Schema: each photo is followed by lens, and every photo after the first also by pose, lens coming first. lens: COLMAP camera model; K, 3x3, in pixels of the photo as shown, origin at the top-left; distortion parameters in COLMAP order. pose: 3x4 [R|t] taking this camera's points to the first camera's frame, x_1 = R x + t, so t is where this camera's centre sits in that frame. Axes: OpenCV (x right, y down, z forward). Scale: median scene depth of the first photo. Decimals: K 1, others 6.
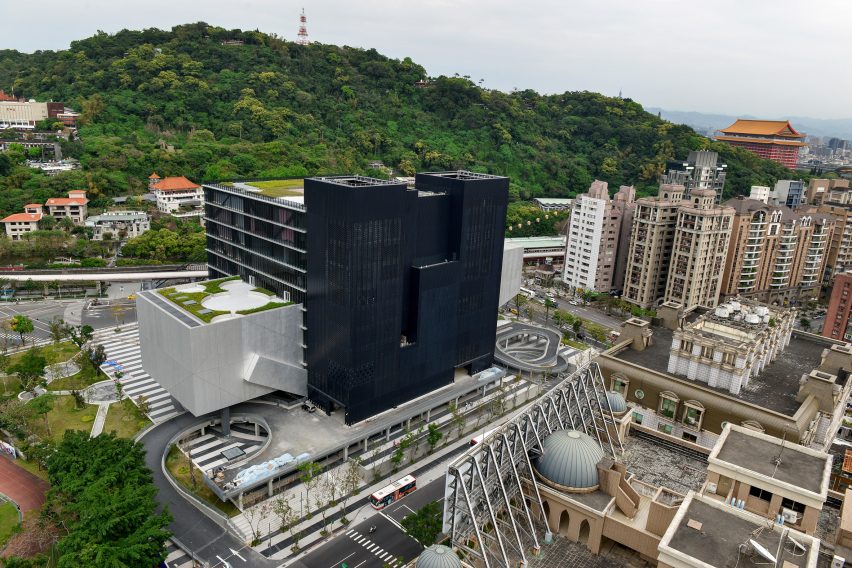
lens RADIAL K [[574.6, 0, 426.8], [0, 574.6, 283.0], [0, 0, 1]] dist [-0.029509, -0.003634]
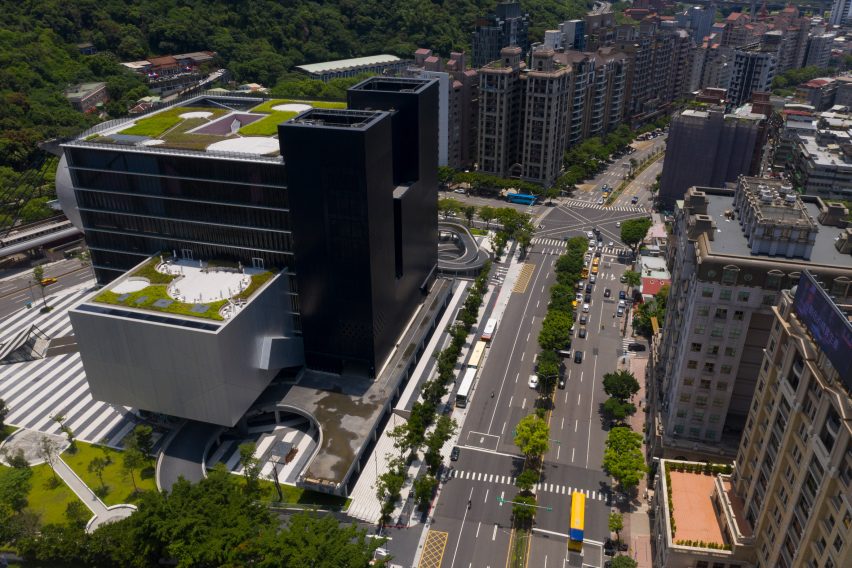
lens RADIAL K [[677.5, 0, 425.6], [0, 677.5, 284.1], [0, 0, 1]] dist [-0.008061, 0.004162]
pose [[0.871622, -0.269347, 0.409546, -0.295439], [0.182536, 0.953763, 0.238781, -0.094877], [-0.454925, -0.133370, 0.880486, -0.008975]]
